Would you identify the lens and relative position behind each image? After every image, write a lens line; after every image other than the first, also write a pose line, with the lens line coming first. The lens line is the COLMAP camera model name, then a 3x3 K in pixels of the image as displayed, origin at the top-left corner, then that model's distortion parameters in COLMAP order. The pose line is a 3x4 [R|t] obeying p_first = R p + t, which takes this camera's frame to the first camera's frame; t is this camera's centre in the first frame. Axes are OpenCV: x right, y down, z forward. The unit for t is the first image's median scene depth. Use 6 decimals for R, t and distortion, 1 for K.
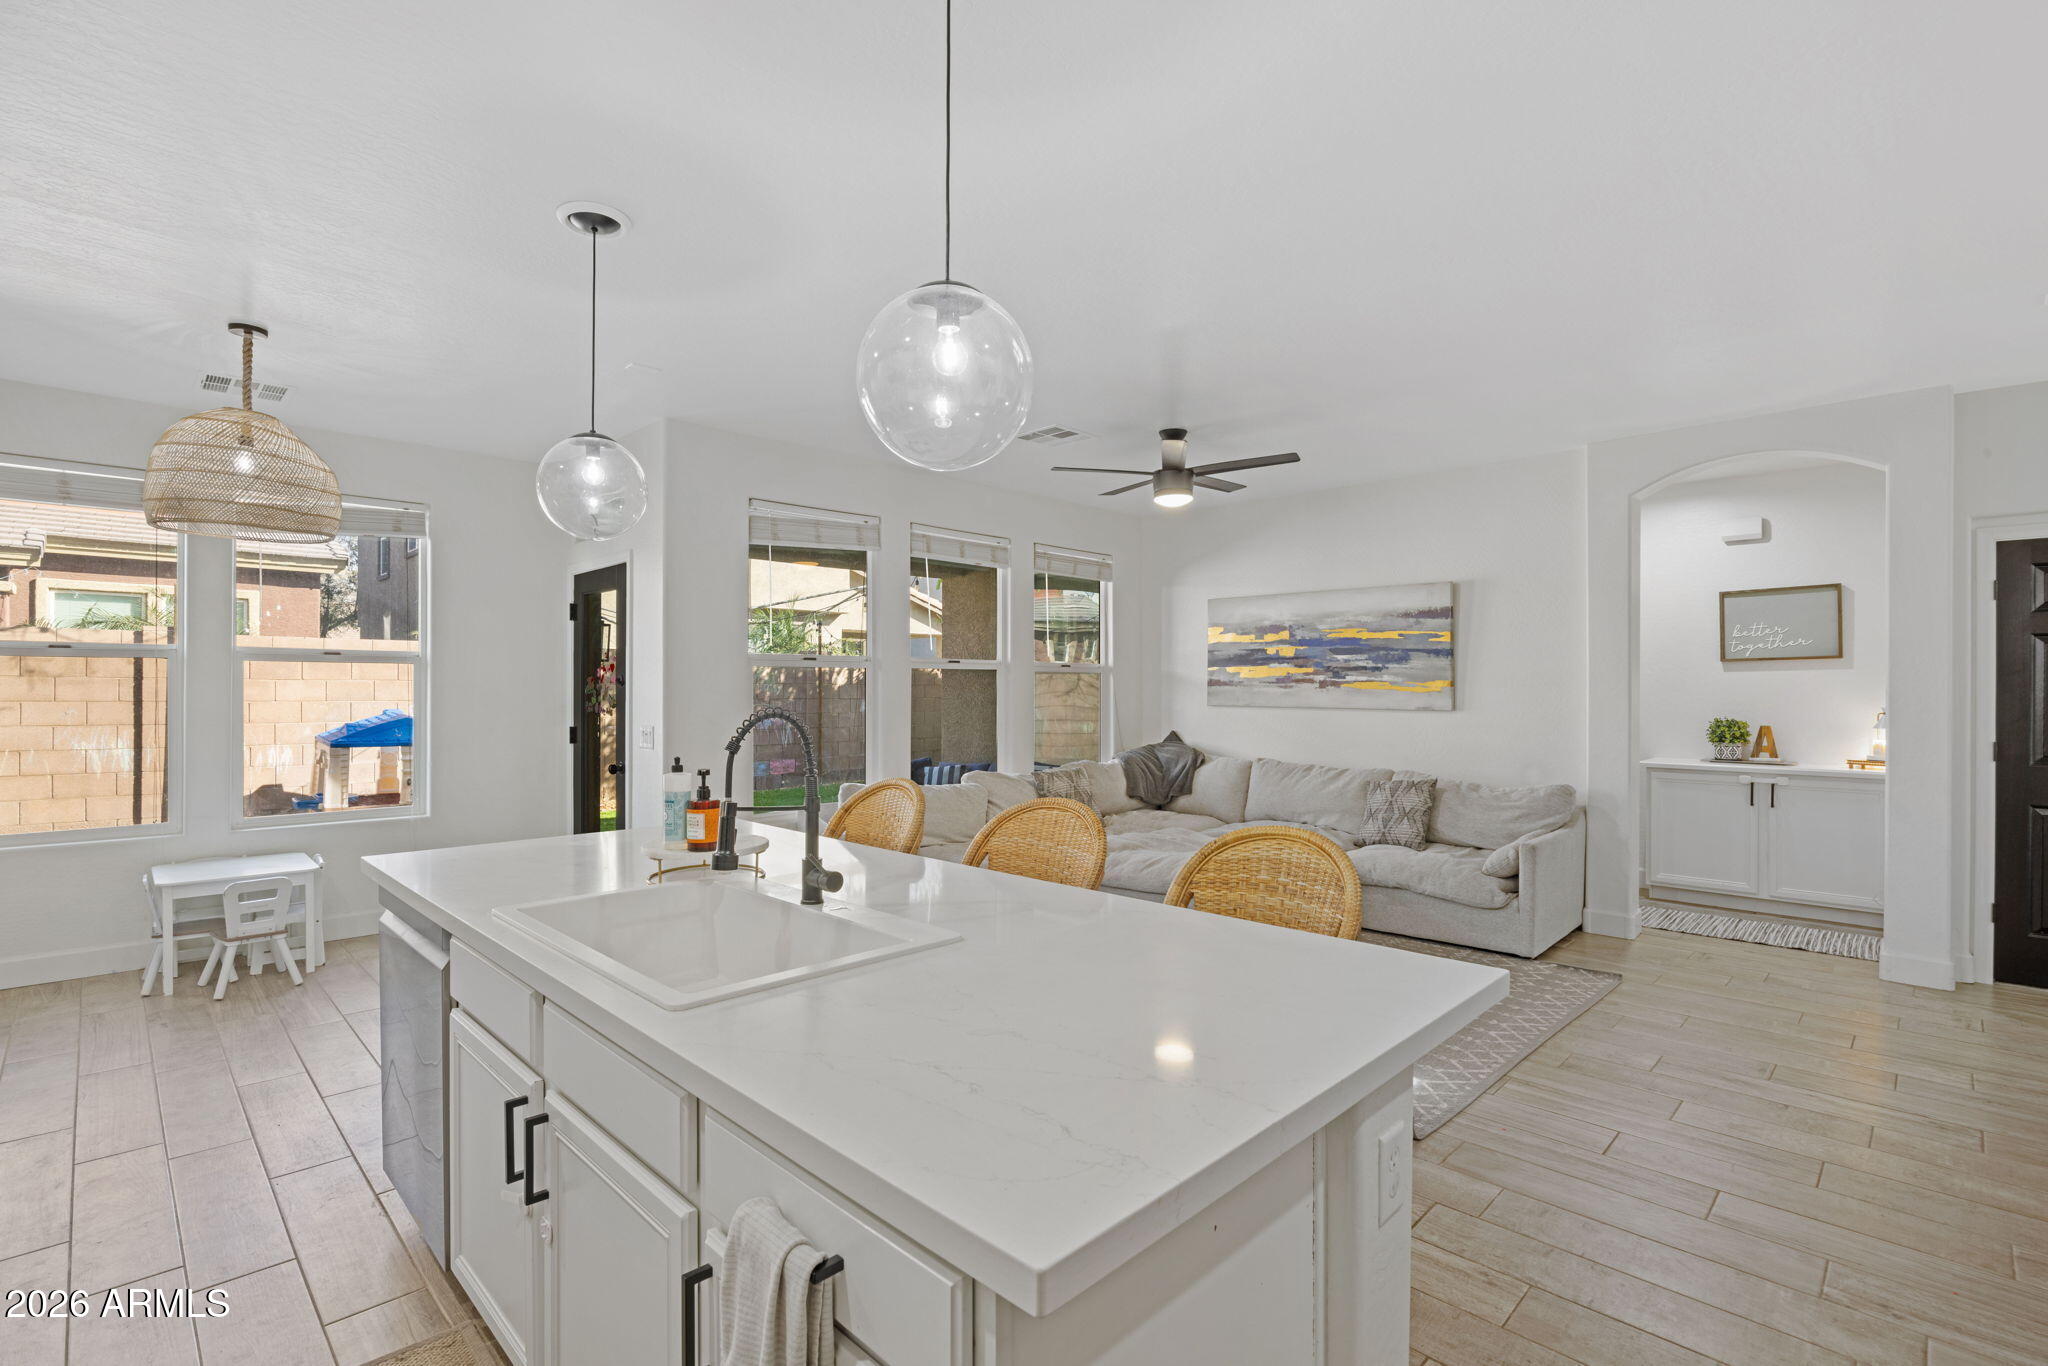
lens RADIAL K [[905.9, 0, 1029.8], [0, 905.9, 690.3], [0, 0, 1]] dist [0.000541, -0.000100]
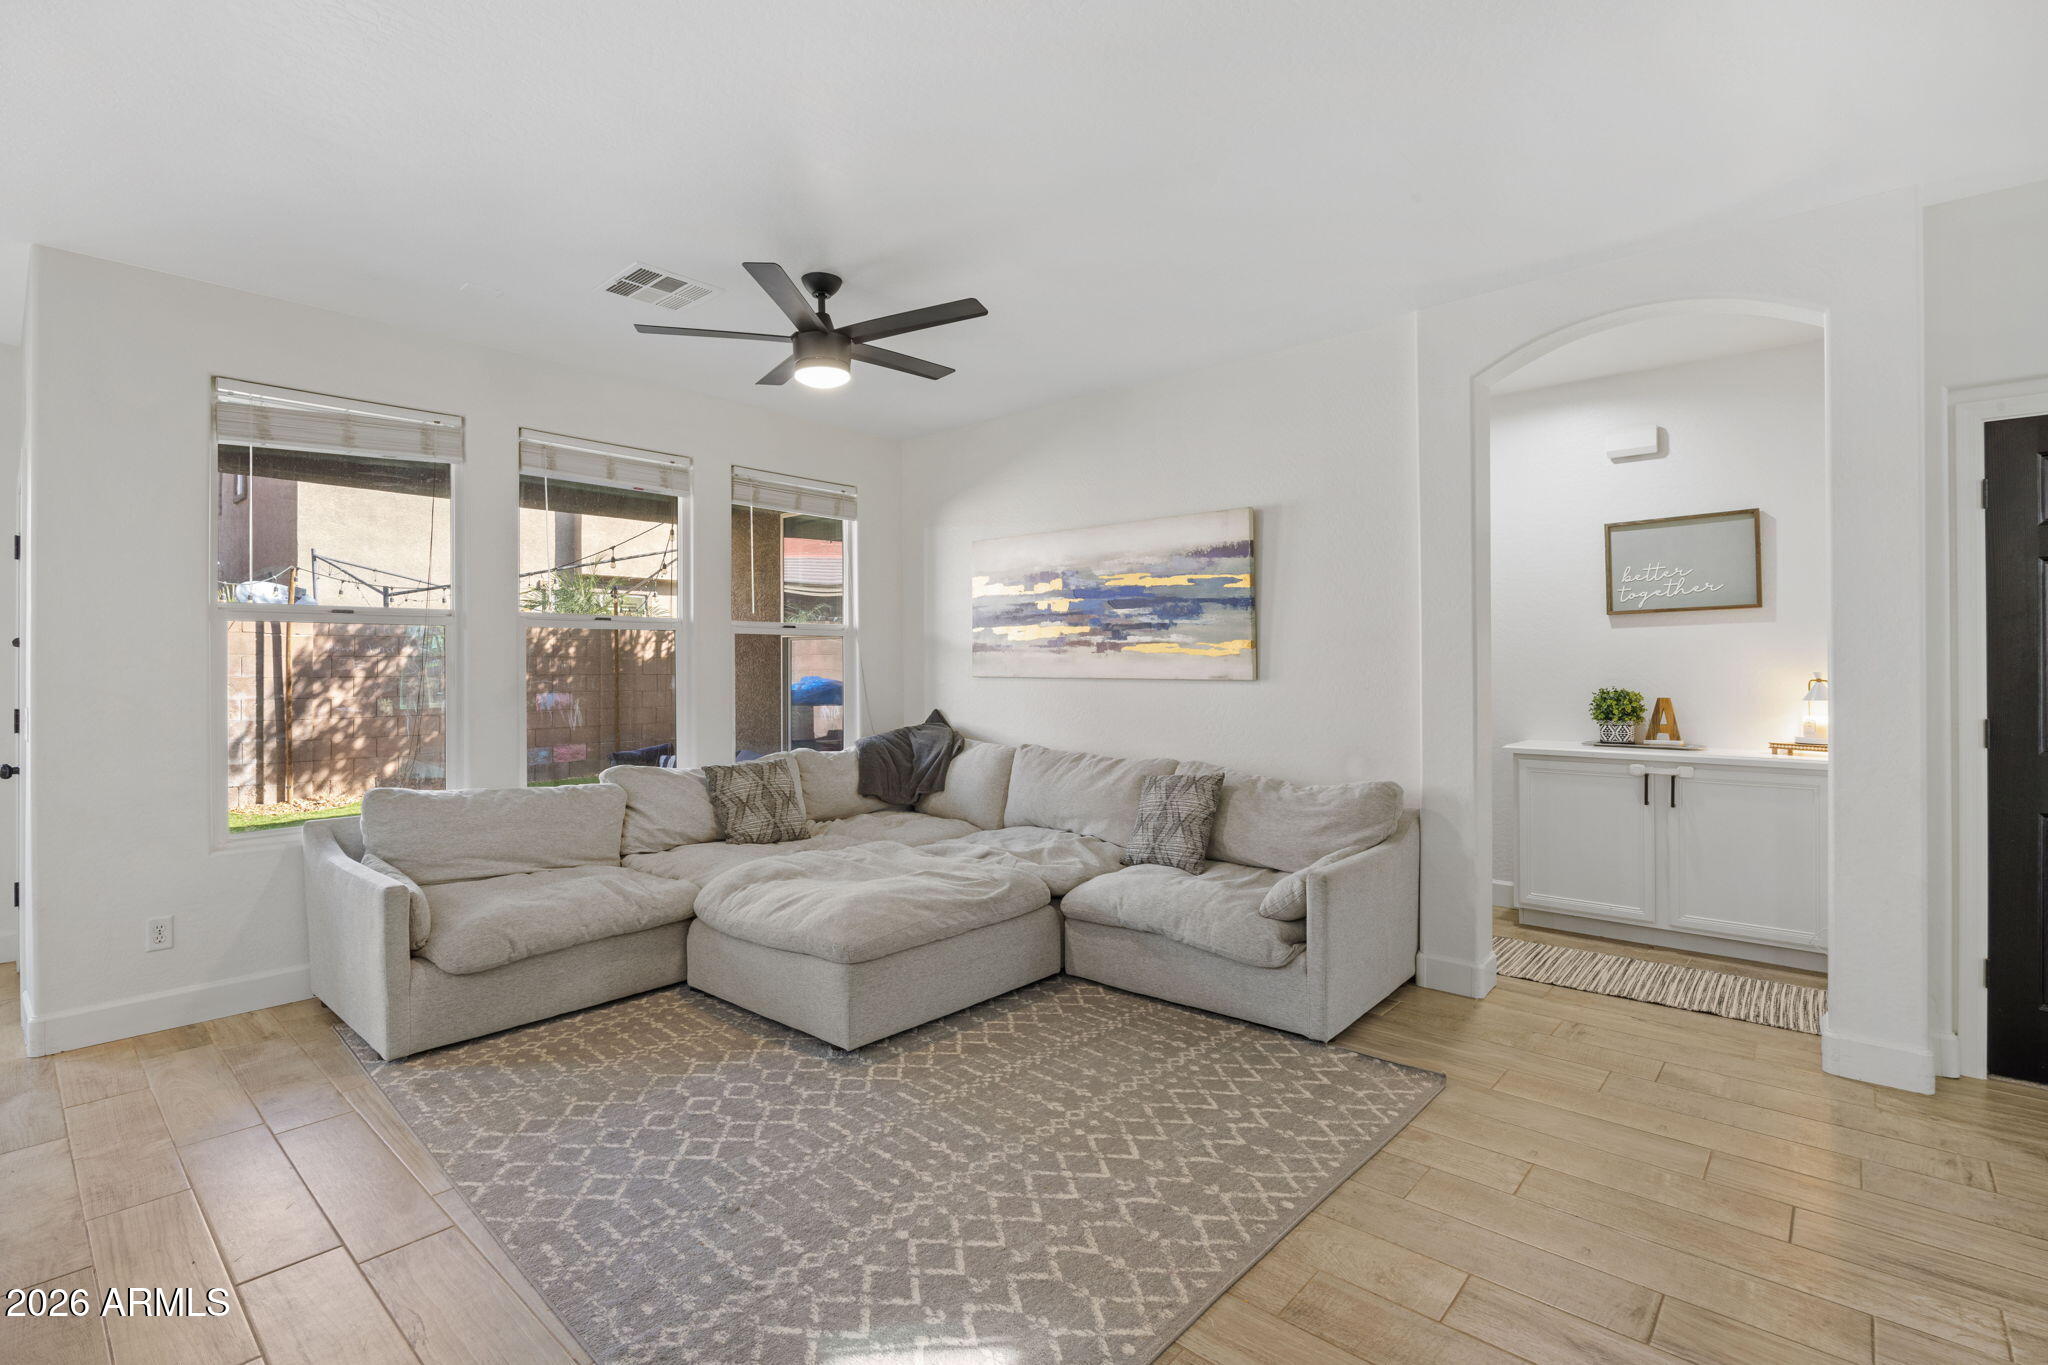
lens RADIAL K [[928.5, 0, 973.3], [0, 928.5, 660.3], [0, 0, 1]] dist [-0.002088, 0.000484]
pose [[0.999550, -0.004899, 0.029608, 0.213608], [0.005114, 0.999961, -0.007168, 0.010283], [-0.029572, 0.007316, 0.999536, 0.243698]]
